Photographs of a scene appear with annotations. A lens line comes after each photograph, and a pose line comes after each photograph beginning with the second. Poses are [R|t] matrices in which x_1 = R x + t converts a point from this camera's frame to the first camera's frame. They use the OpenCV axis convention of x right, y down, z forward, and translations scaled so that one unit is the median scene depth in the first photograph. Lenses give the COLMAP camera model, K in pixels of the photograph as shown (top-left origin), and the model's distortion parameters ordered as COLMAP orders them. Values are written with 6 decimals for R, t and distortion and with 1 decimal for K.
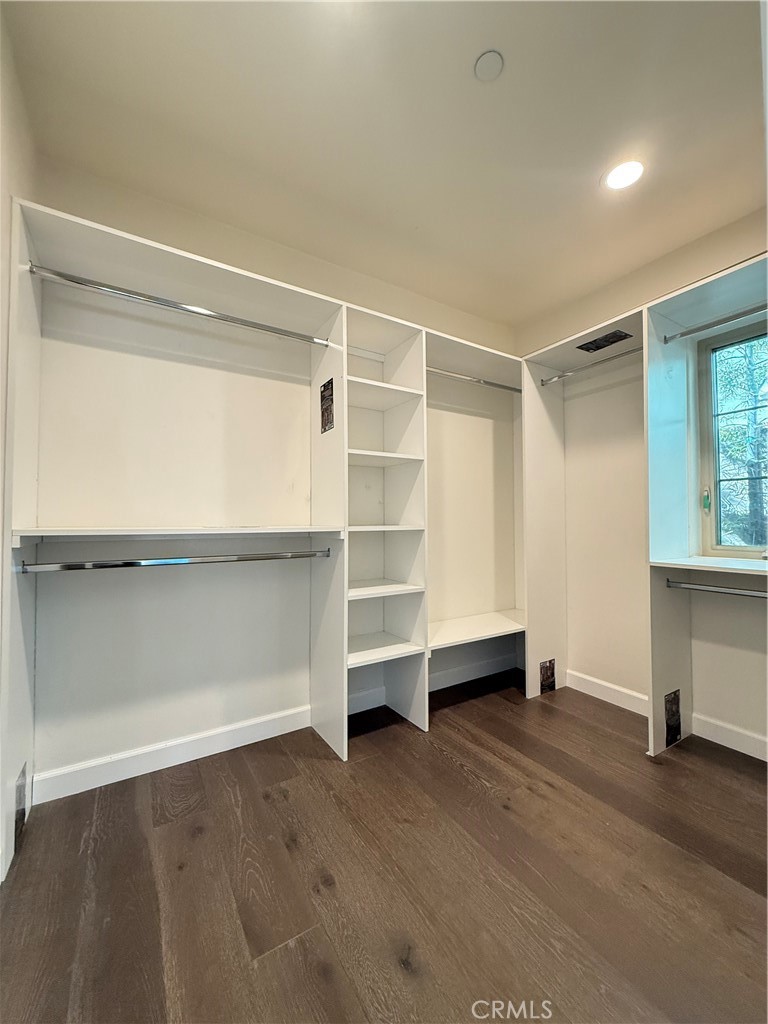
lens RADIAL K [[407.4, 0, 378.4], [0, 407.4, 511.6], [0, 0, 1]] dist [-0.000934, 0.000184]
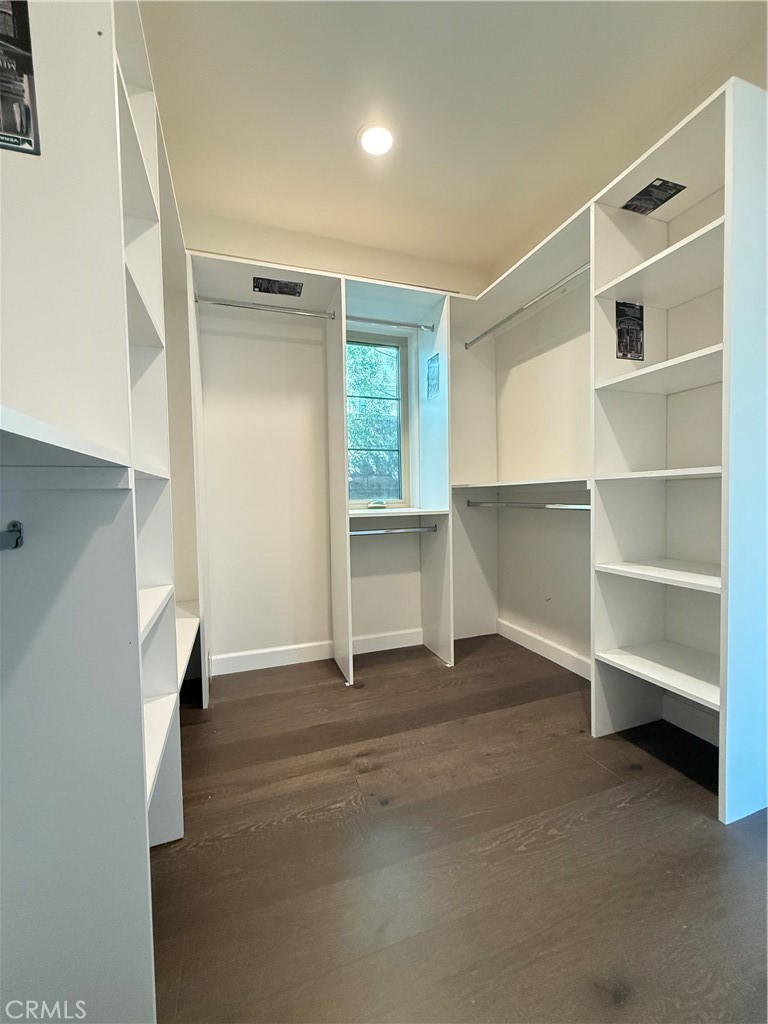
lens RADIAL K [[407.4, 0, 380.4], [0, 407.4, 514.9], [0, 0, 1]] dist [-0.000934, 0.000184]
pose [[0.198448, -0.043599, 0.979141, -0.447277], [-0.008738, 0.998892, 0.046250, 0.077959], [-0.980072, -0.017734, 0.197847, 0.768300]]
